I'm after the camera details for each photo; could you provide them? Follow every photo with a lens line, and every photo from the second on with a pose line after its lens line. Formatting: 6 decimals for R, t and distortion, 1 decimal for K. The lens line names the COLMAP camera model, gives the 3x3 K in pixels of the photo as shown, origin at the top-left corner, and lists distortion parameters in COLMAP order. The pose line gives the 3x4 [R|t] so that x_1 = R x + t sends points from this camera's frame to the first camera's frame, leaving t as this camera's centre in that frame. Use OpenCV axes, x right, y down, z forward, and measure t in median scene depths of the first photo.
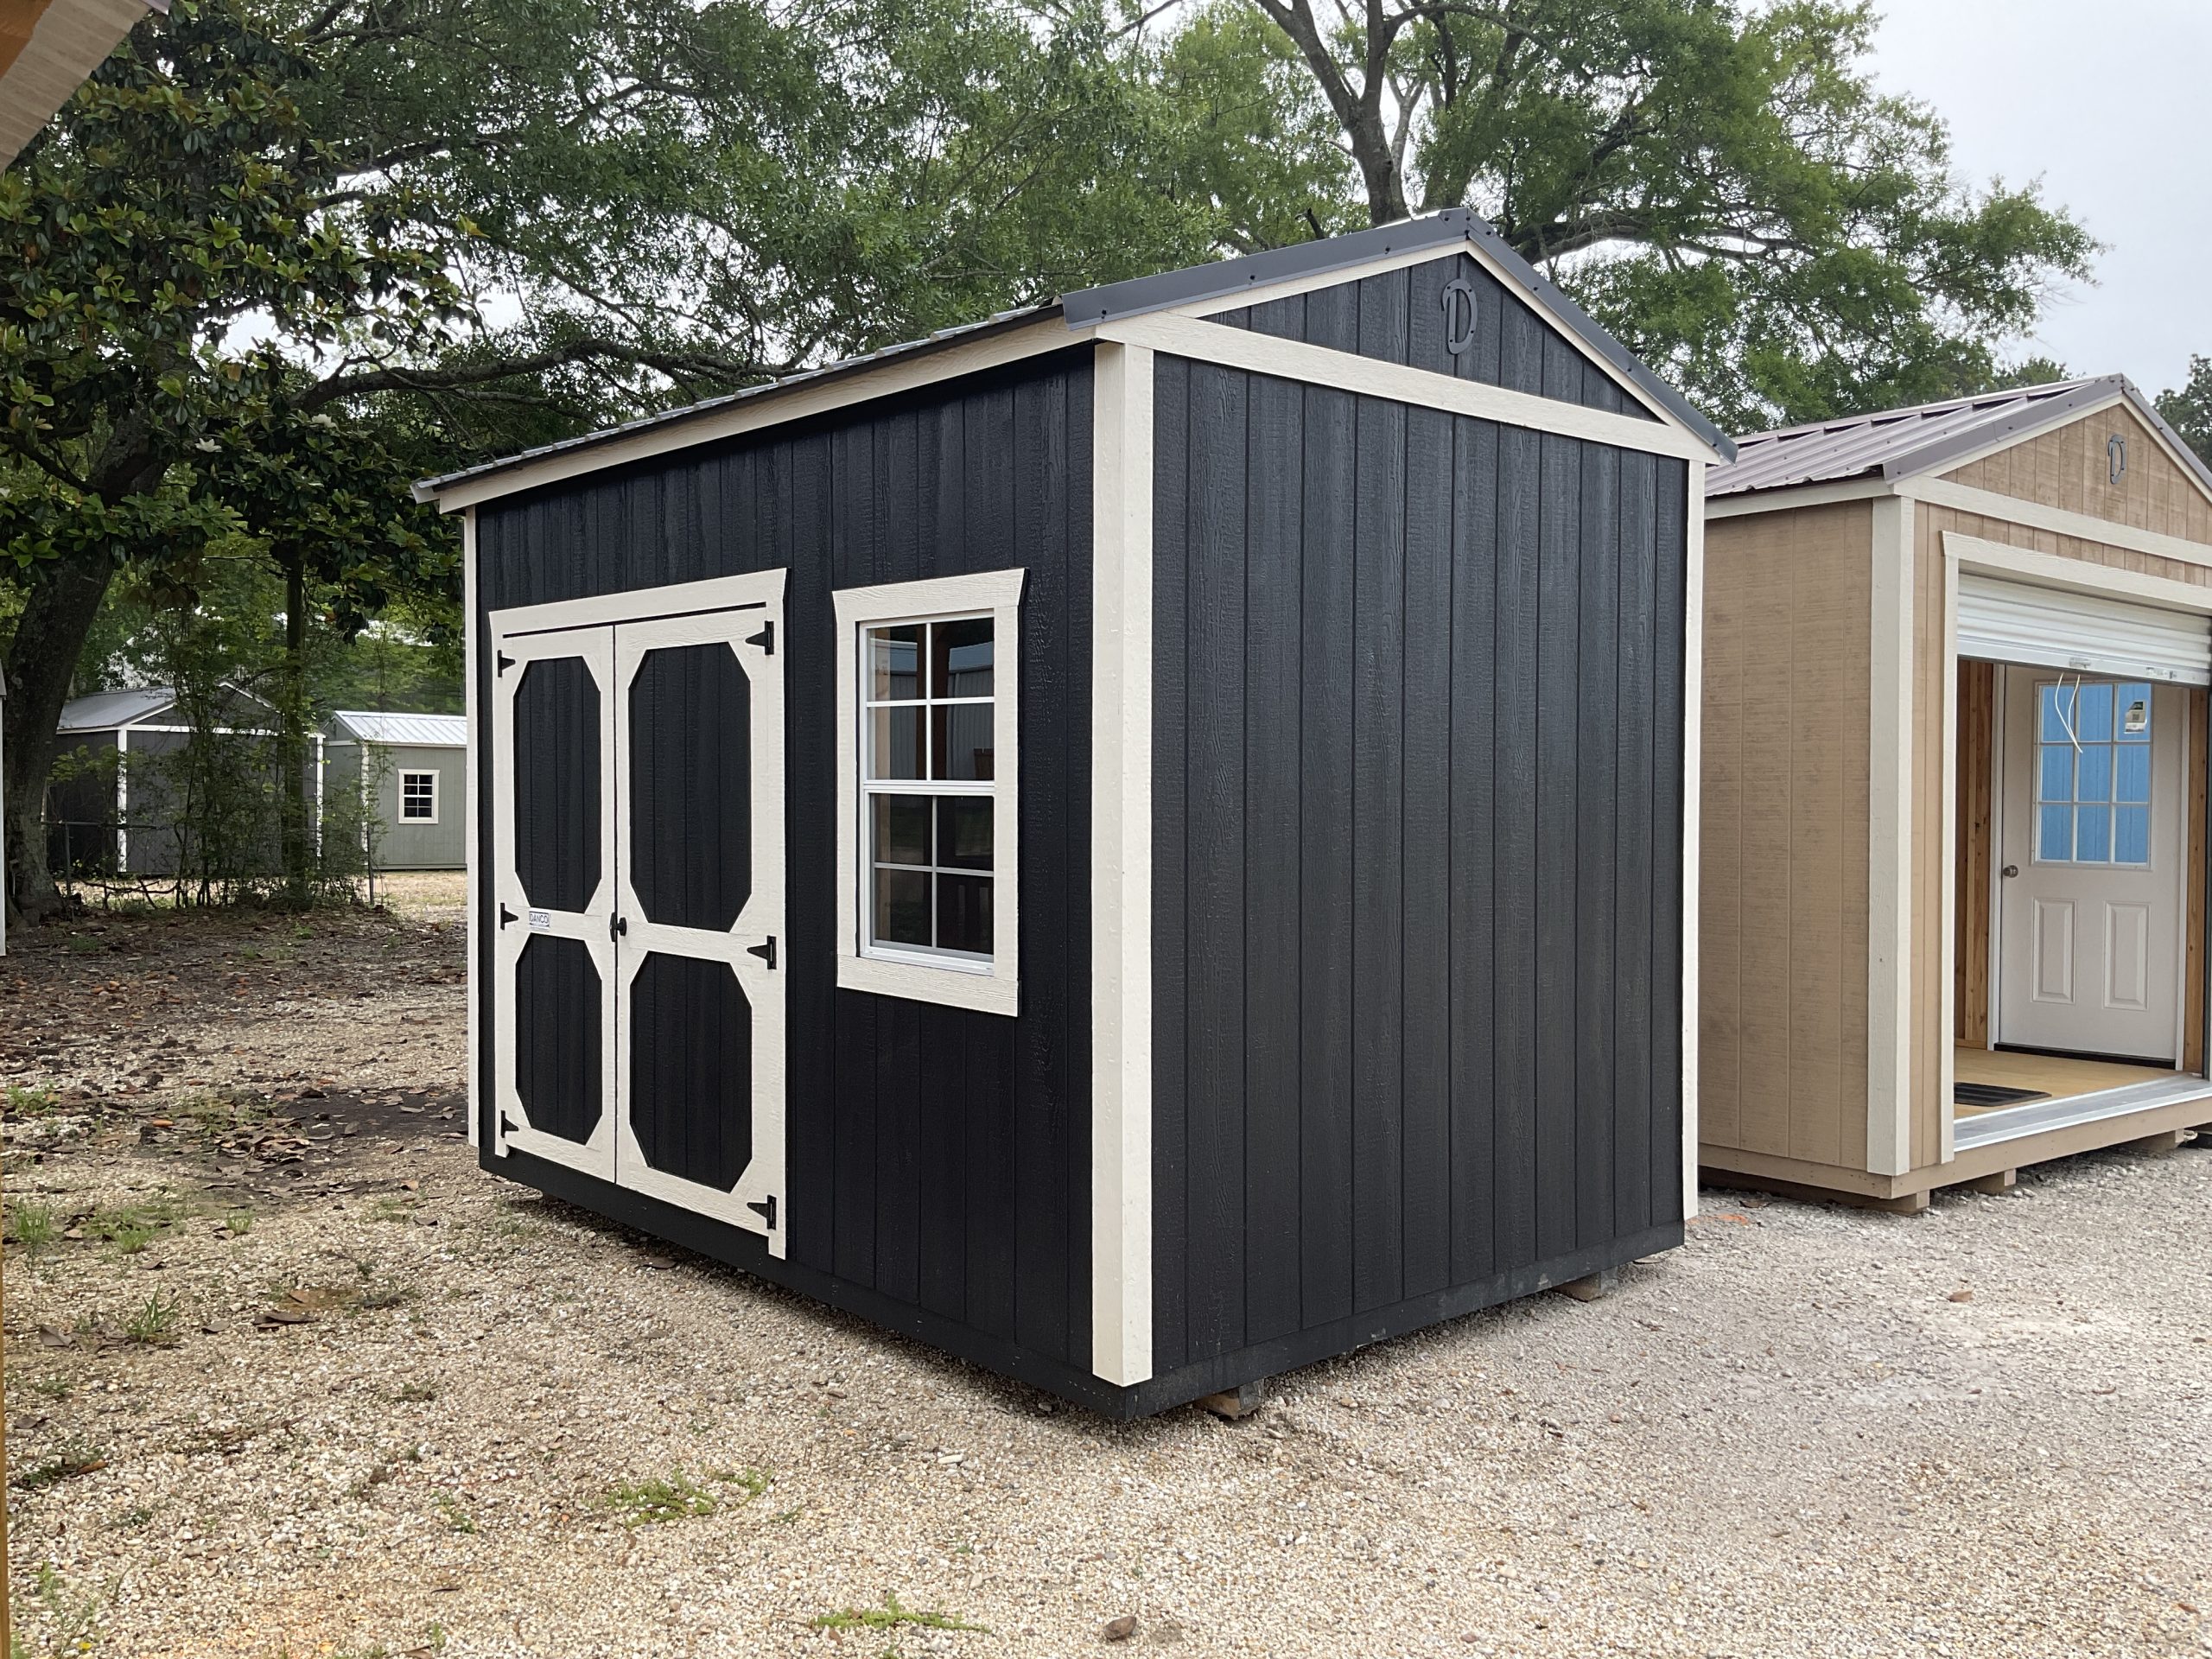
lens RADIAL K [[1817.0, 0, 1103.5], [0, 1817.0, 805.1], [0, 0, 1]] dist [0.145674, -0.001649]
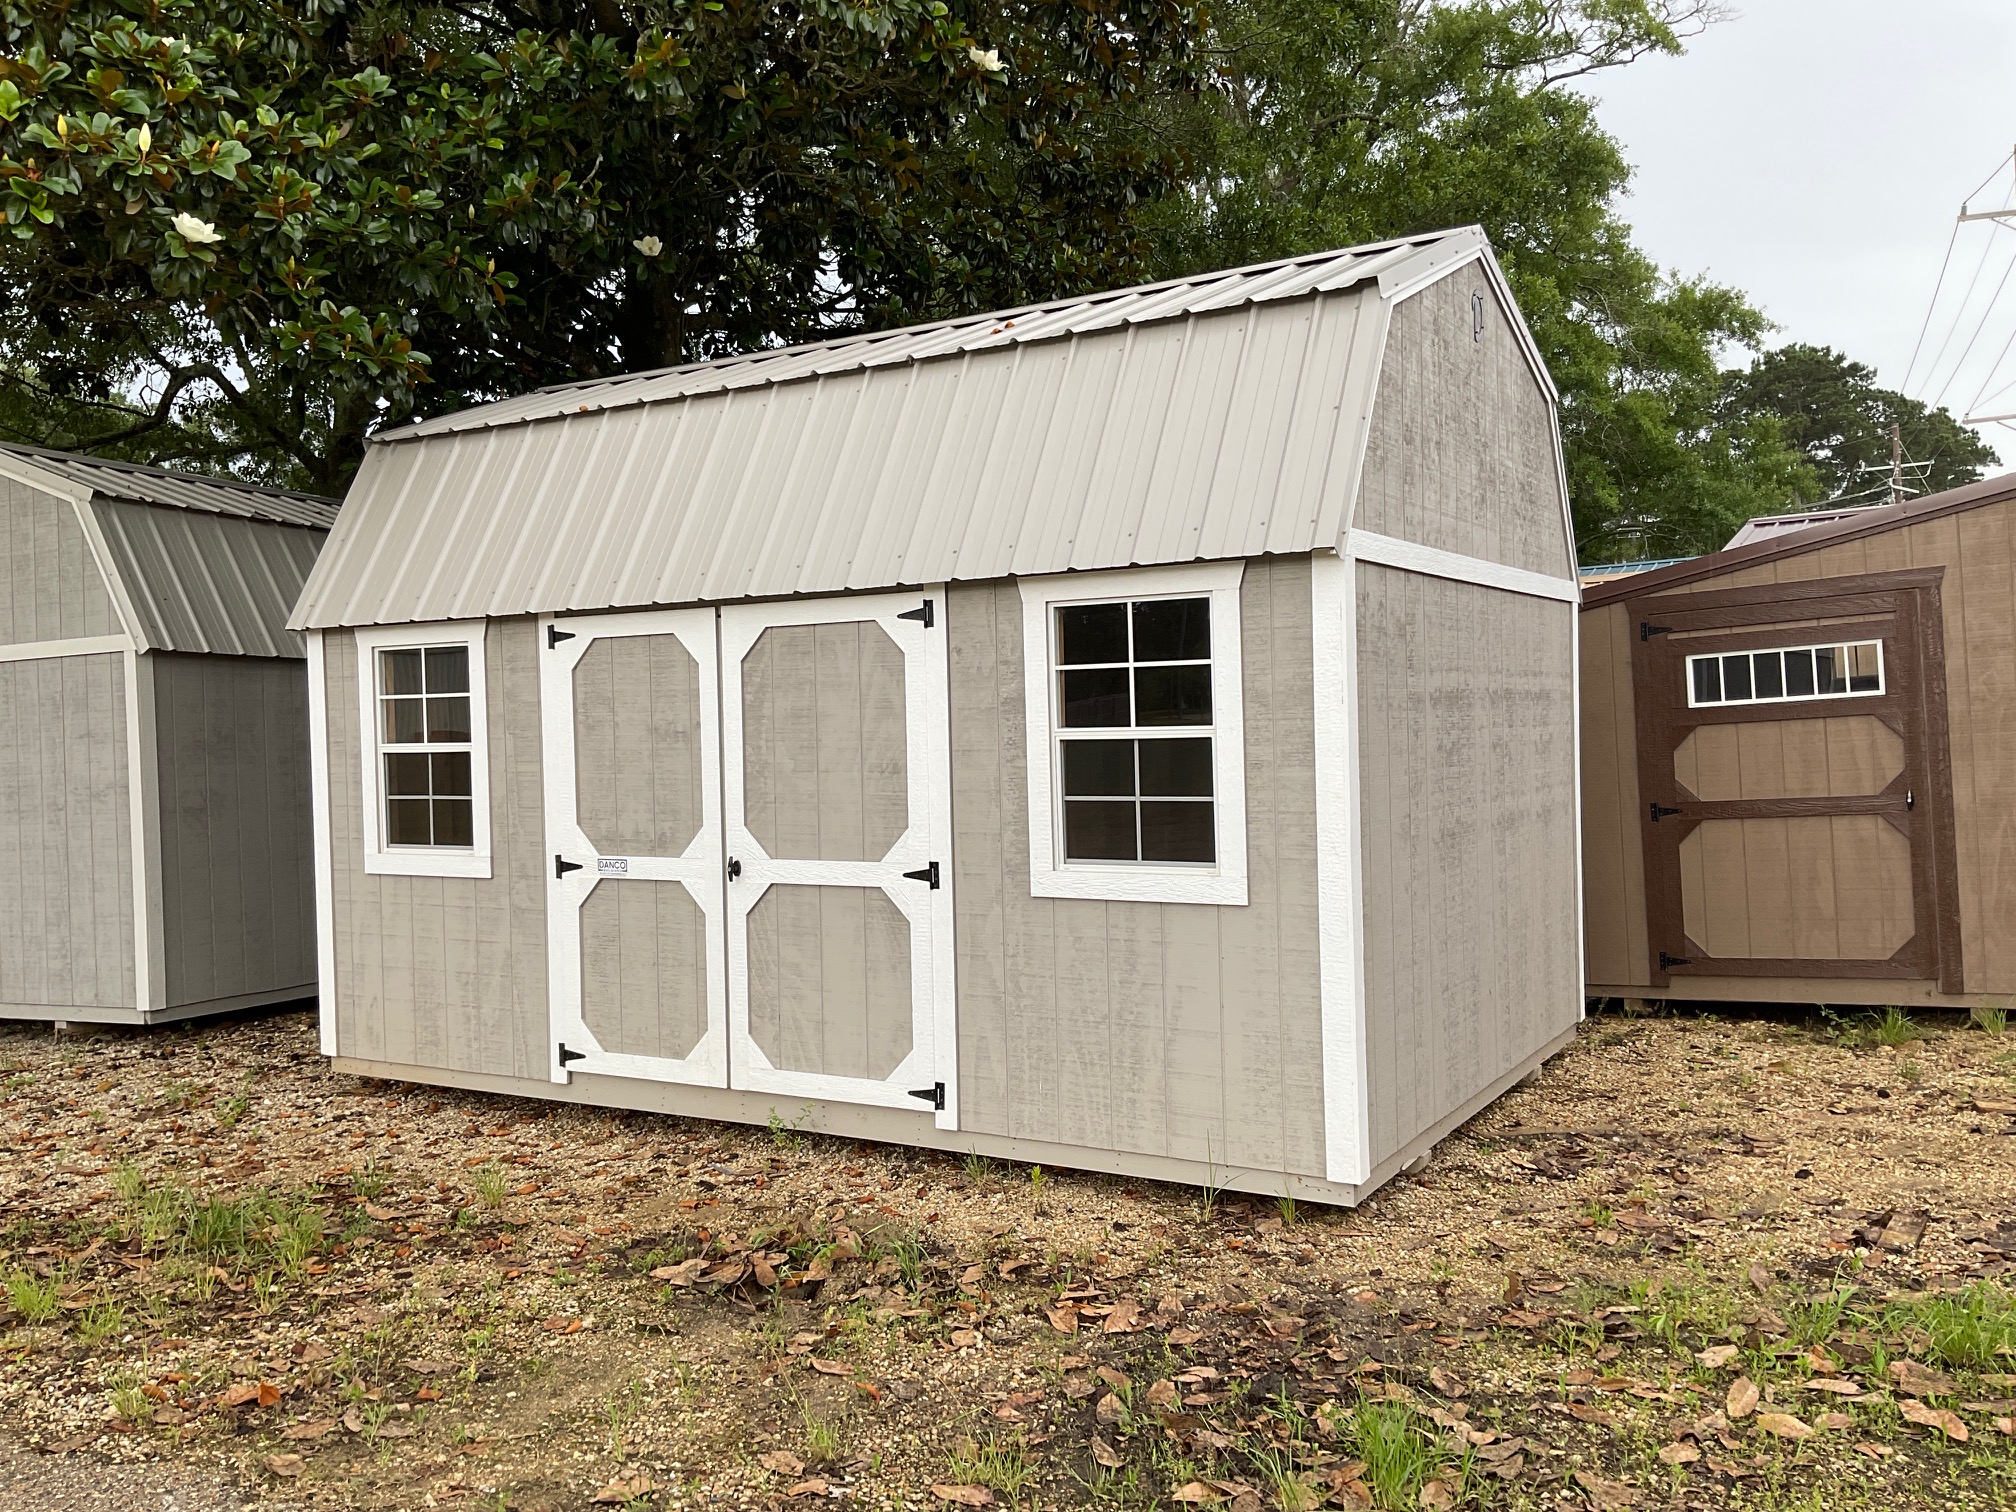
lens RADIAL K [[1656.0, 0, 1005.7], [0, 1656.0, 733.8], [0, 0, 1]] dist [0.145674, -0.001649]
pose [[0.957315, -0.026765, 0.287806, -0.429065], [0.031229, 0.999452, -0.010930, 0.000819], [-0.287356, 0.019452, 0.957626, -0.057791]]
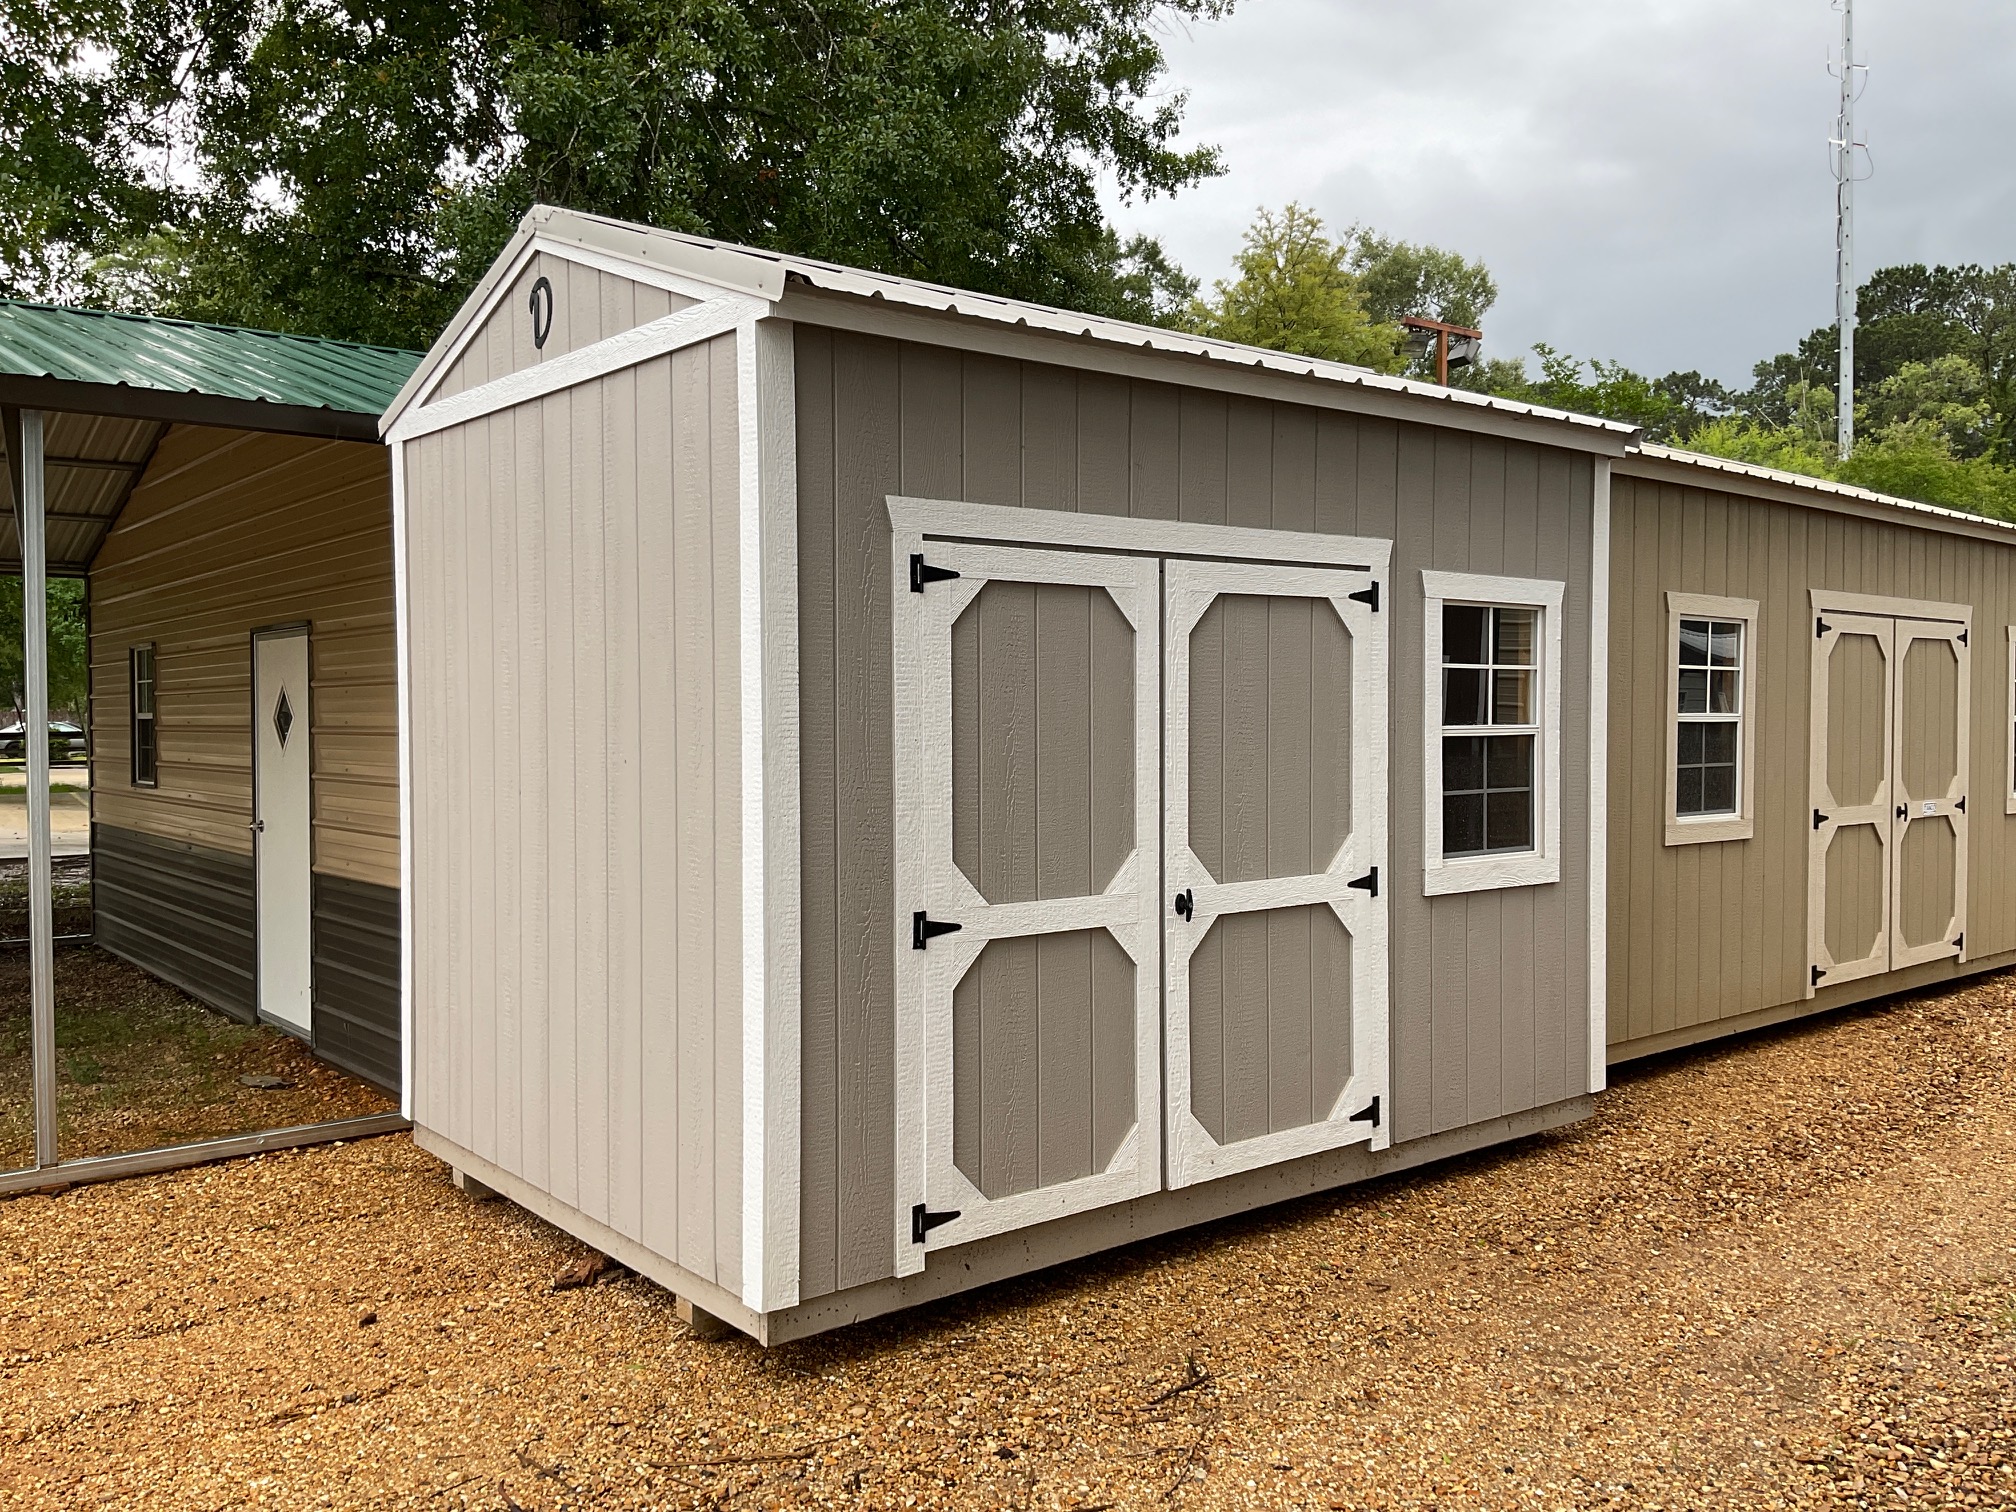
lens RADIAL K [[1665.1, 0, 1008.0], [0, 1665.1, 756.0], [0, 0, 1]] dist [0.003462, 0.000307]
pose [[0.051708, -0.014949, 0.998550, -1.152789], [0.033147, 0.999363, 0.013245, -0.015781], [-0.998112, 0.032415, 0.052170, 1.117149]]
